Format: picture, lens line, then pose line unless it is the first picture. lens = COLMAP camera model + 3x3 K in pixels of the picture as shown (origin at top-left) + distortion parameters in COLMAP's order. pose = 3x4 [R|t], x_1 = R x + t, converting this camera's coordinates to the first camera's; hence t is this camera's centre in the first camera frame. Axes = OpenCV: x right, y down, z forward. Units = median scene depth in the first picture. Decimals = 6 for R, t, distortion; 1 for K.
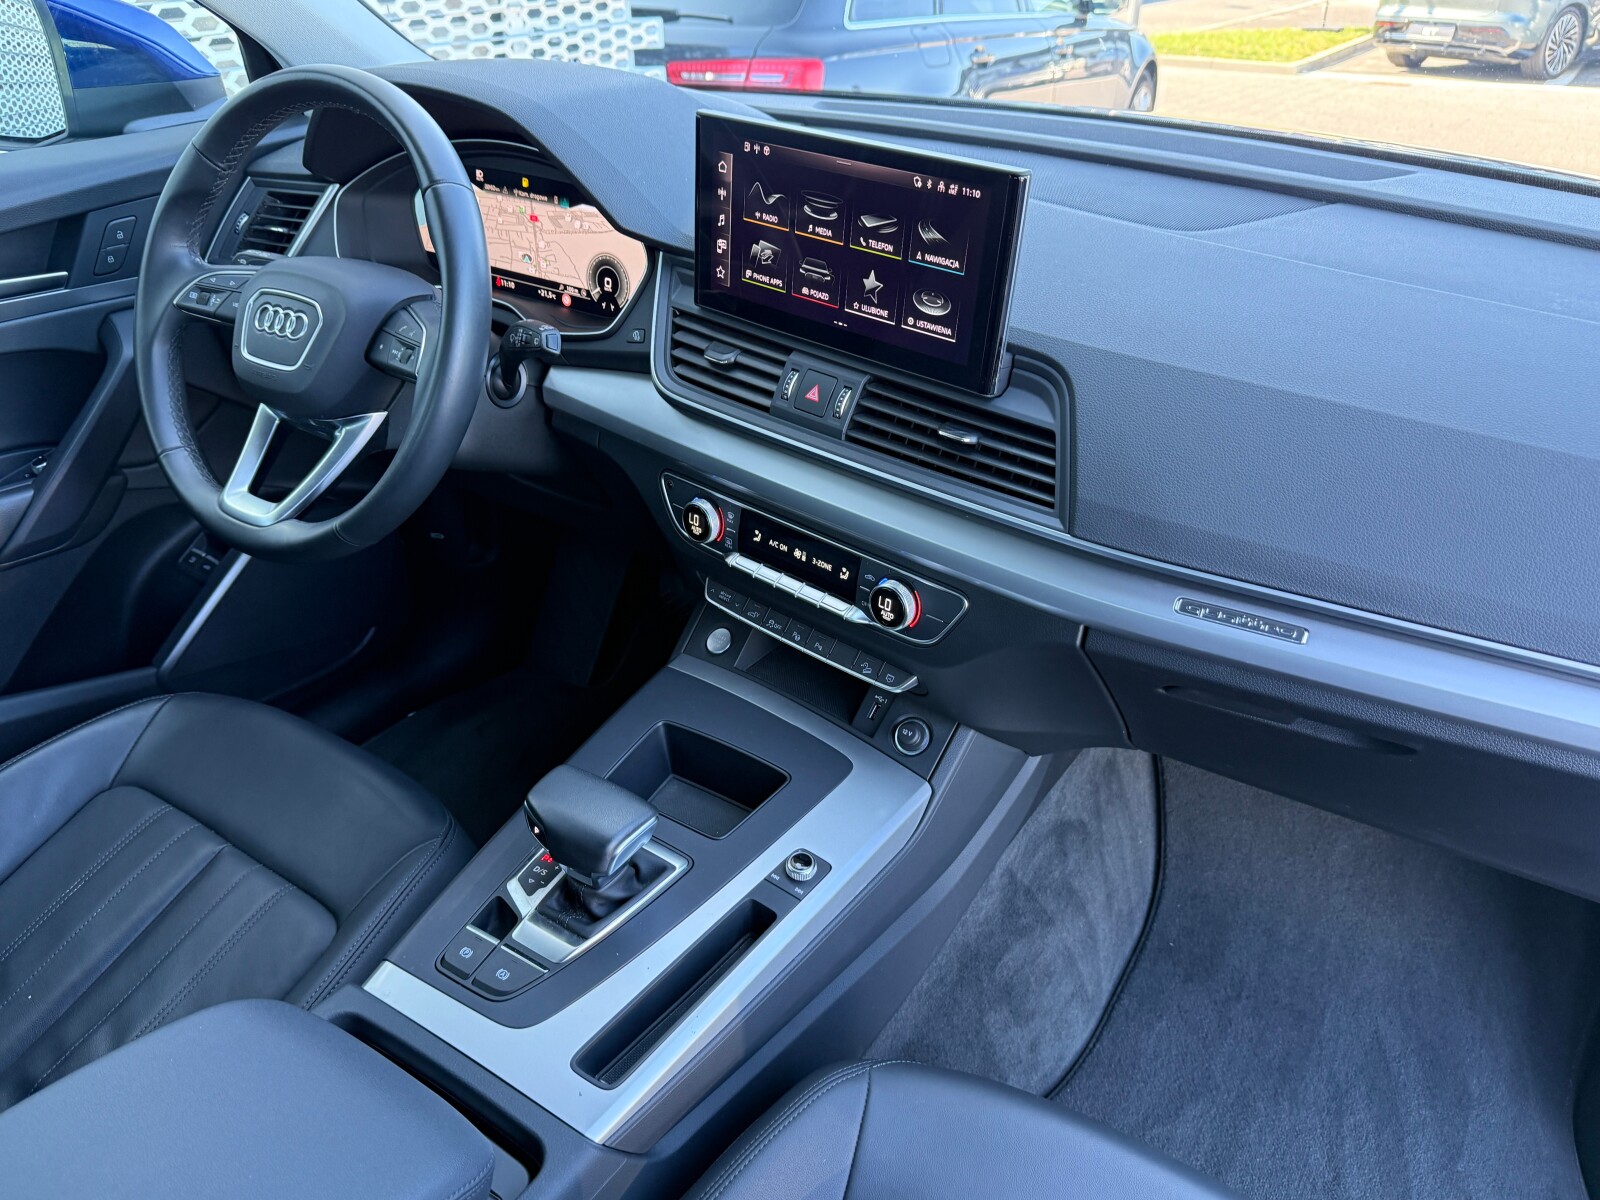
lens RADIAL K [[1157.1, 0, 803.2], [0, 1157.1, 613.1], [0, 0, 1]] dist [0.146680, -0.311218]
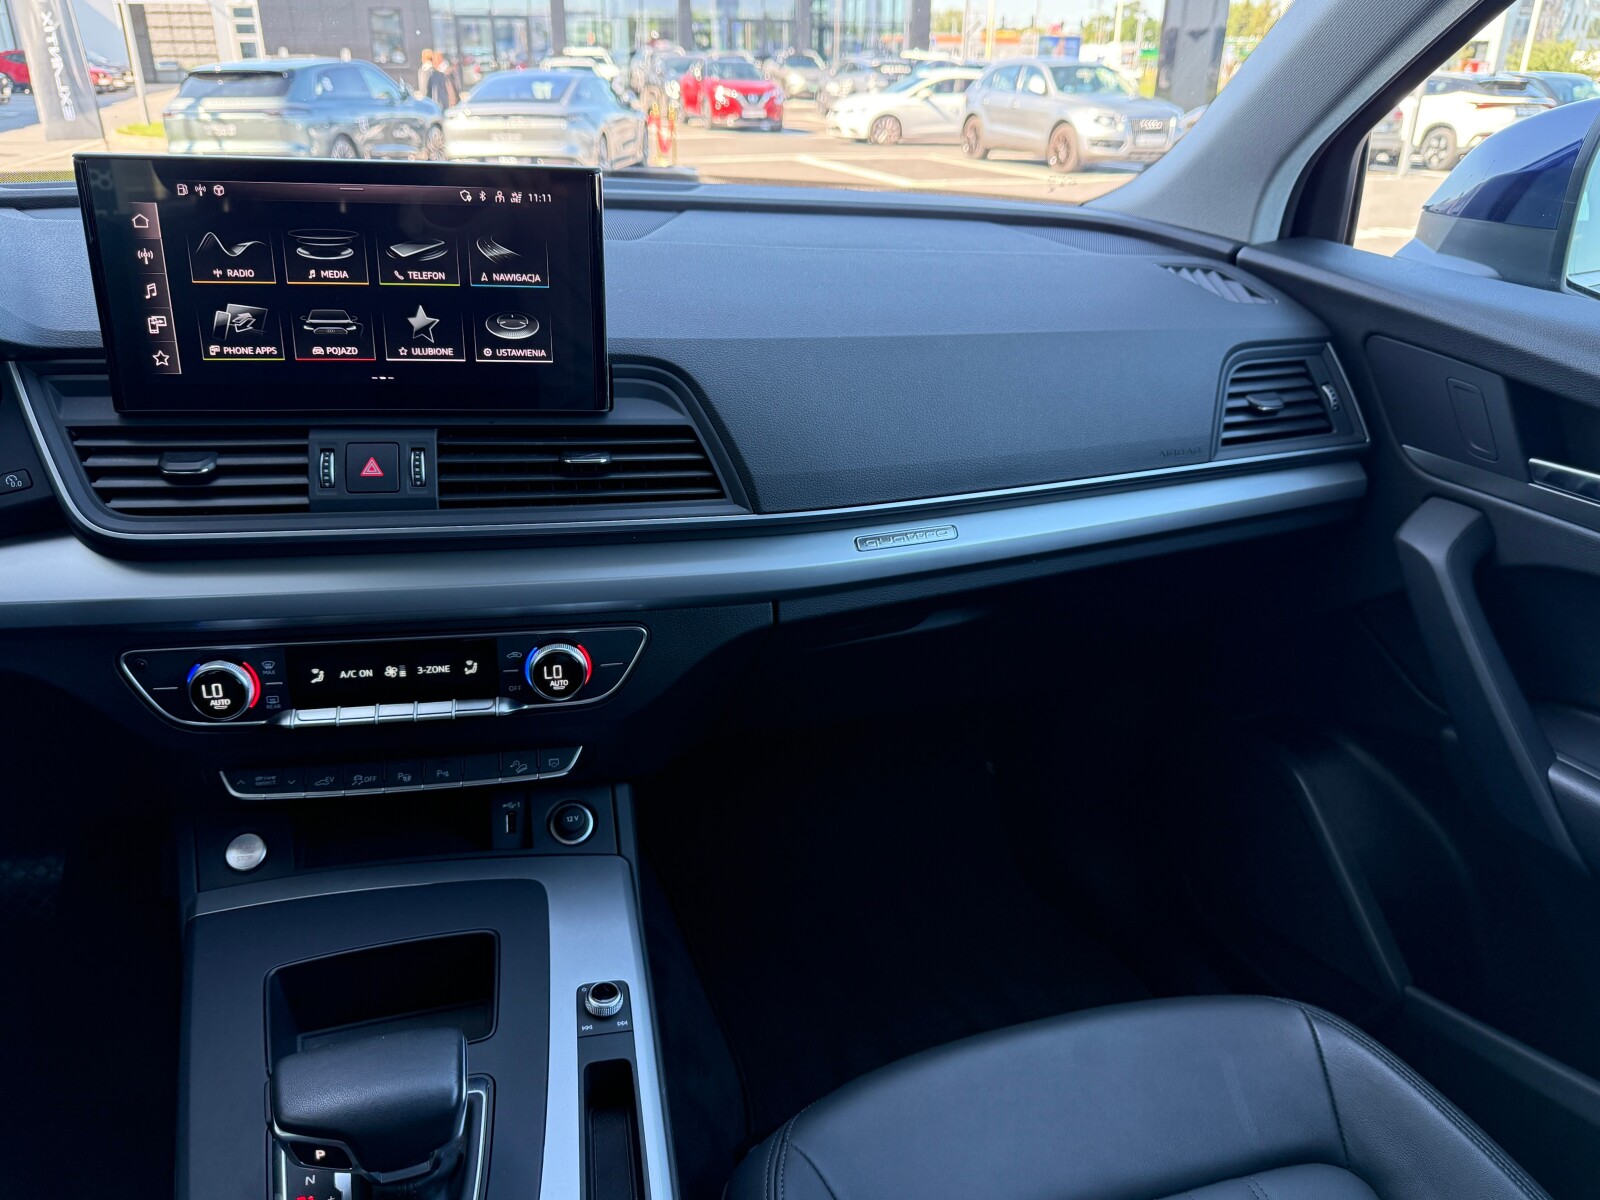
lens RADIAL K [[1183.1, 0, 795.8], [0, 1183.1, 597.9], [0, 0, 1]] dist [0.054176, -0.114886]
pose [[0.631353, -0.313066, 0.709495, -0.422586], [0.391344, 0.918475, 0.057037, -0.038452], [-0.669510, 0.241646, 0.702398, 0.246470]]
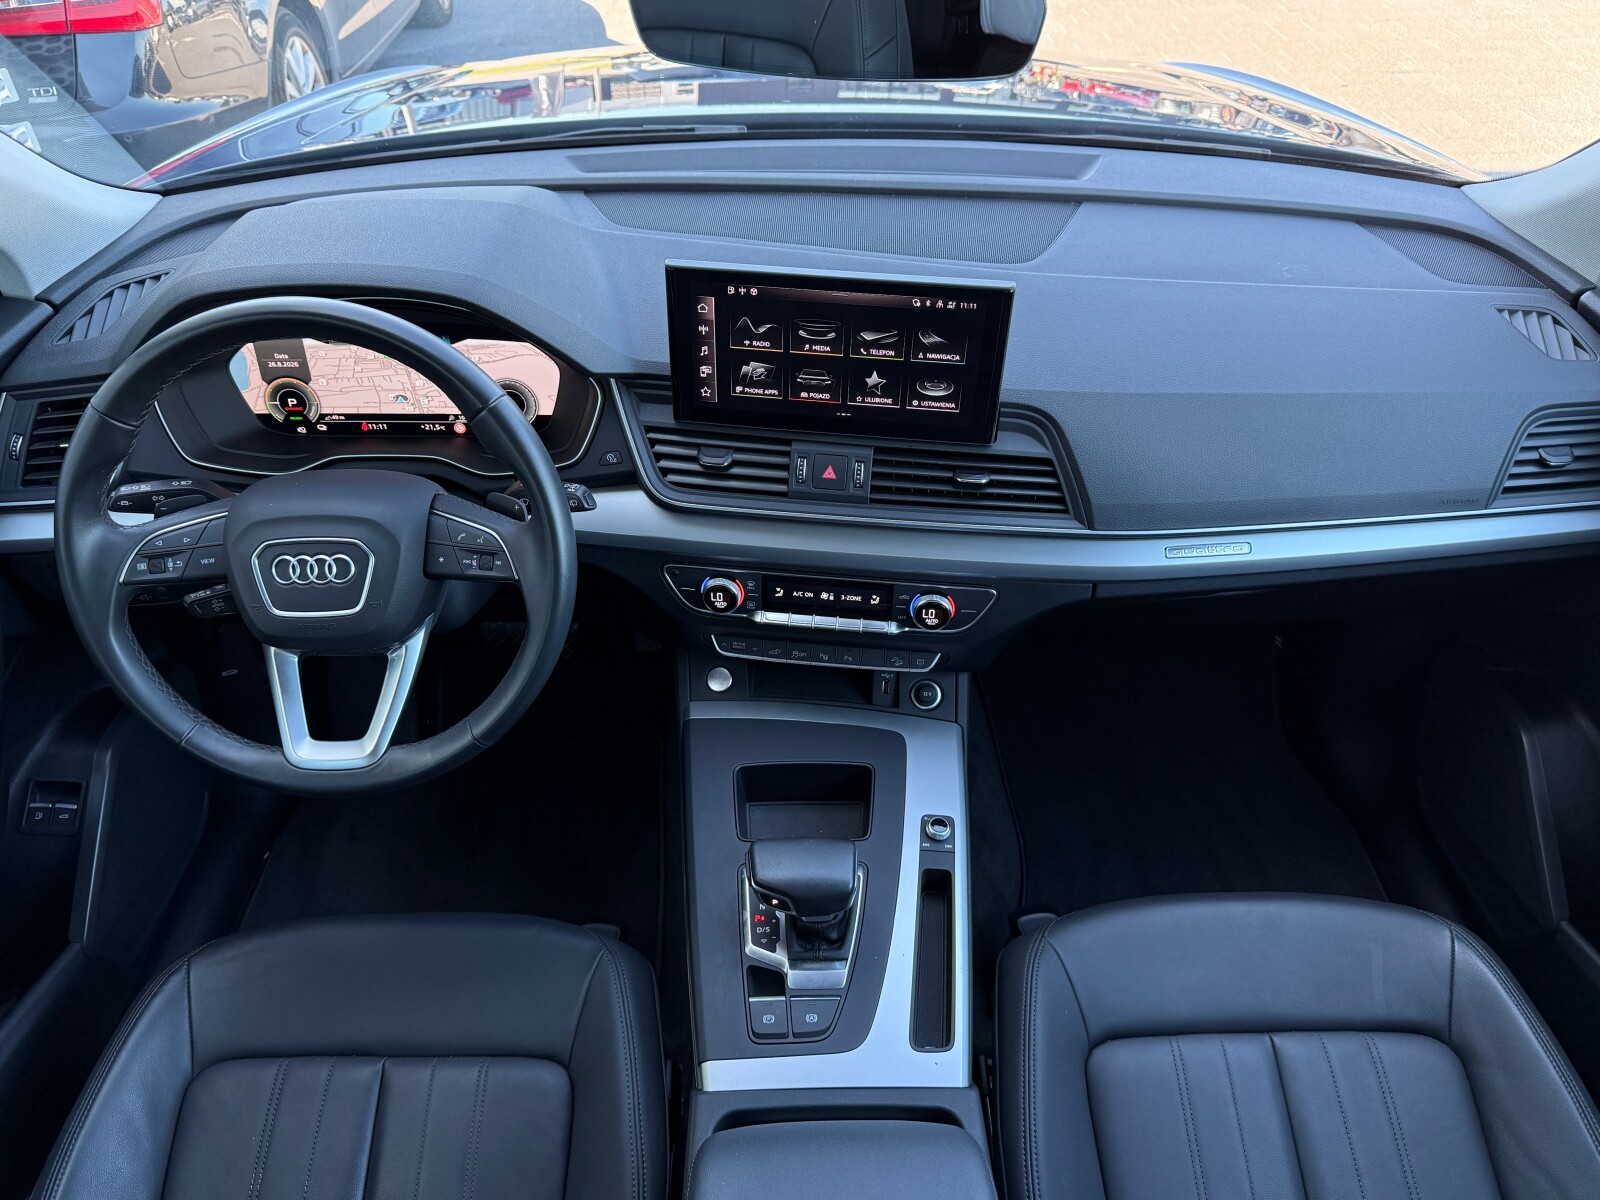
lens RADIAL K [[1156.6, 0, 801.7], [0, 1156.6, 603.5], [0, 0, 1]] dist [0.124075, -0.202377]
pose [[0.829257, -0.368425, 0.420233, -0.570543], [0.303404, 0.928264, 0.215108, -0.332091], [-0.469339, -0.050879, 0.881551, -0.046594]]
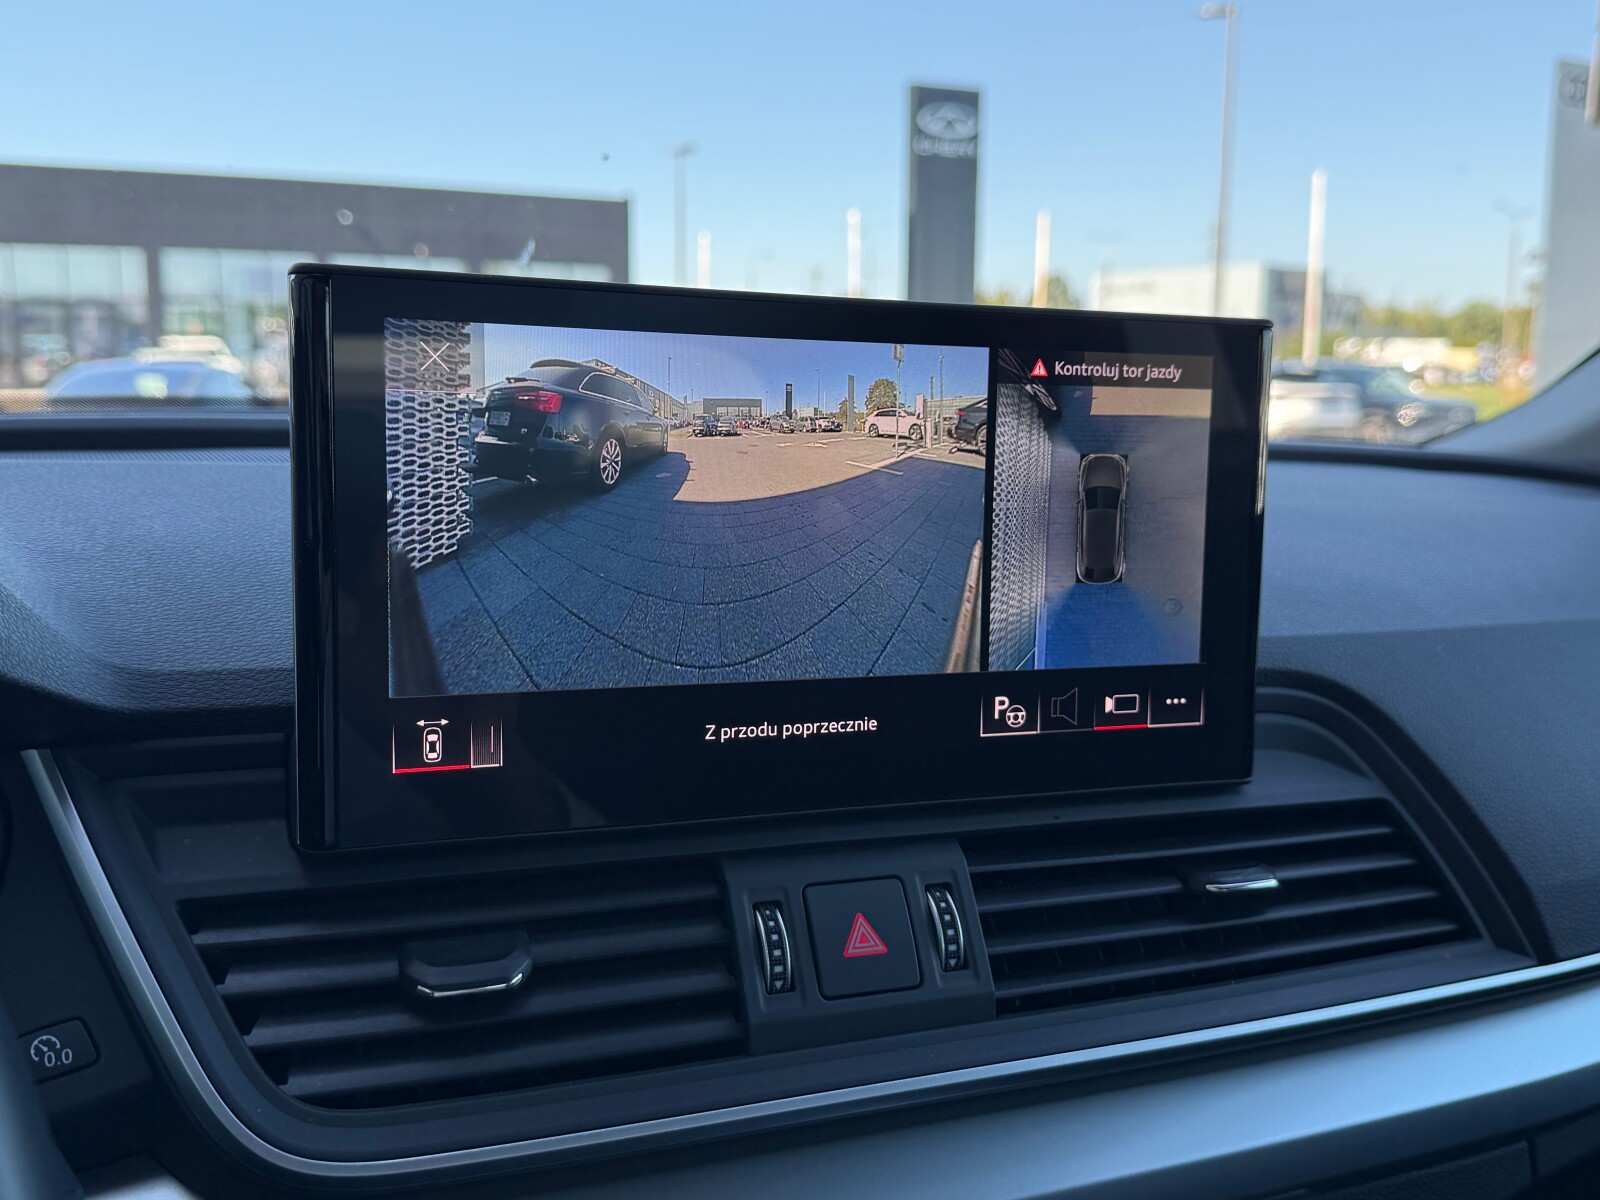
lens RADIAL K [[1539.5, 0, 790.8], [0, 1539.5, 605.2], [0, 0, 1]] dist [0.140365, -0.348939]
pose [[0.453008, -0.135920, 0.881084, -0.419735], [0.455161, 0.885056, -0.097488, -0.246500], [-0.766558, 0.445198, 0.462803, 0.750998]]
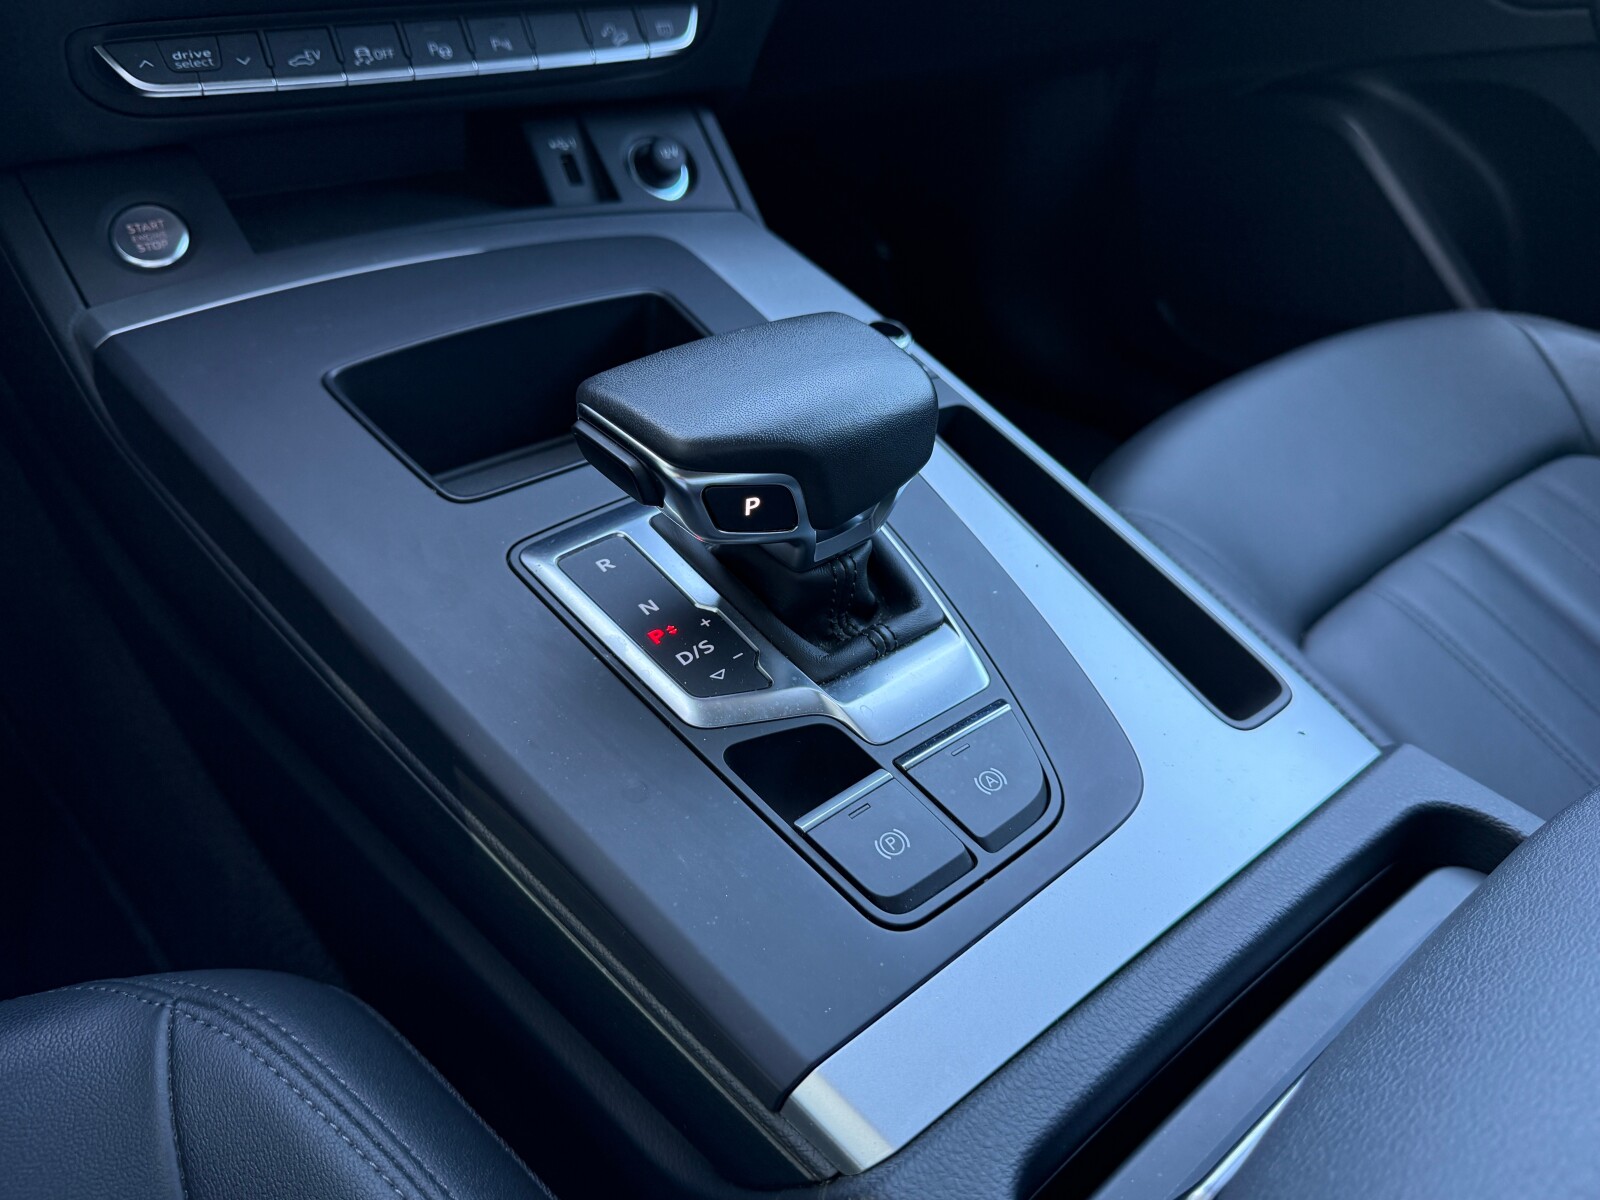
lens RADIAL K [[1213.3, 0, 793.7], [0, 1213.3, 580.5], [0, 0, 1]] dist [0.057830, -0.113698]
pose [[0.297236, -0.575263, 0.762052, -0.506263], [0.439860, 0.790888, 0.425464, 0.046677], [-0.847452, 0.208733, 0.488115, 0.777187]]
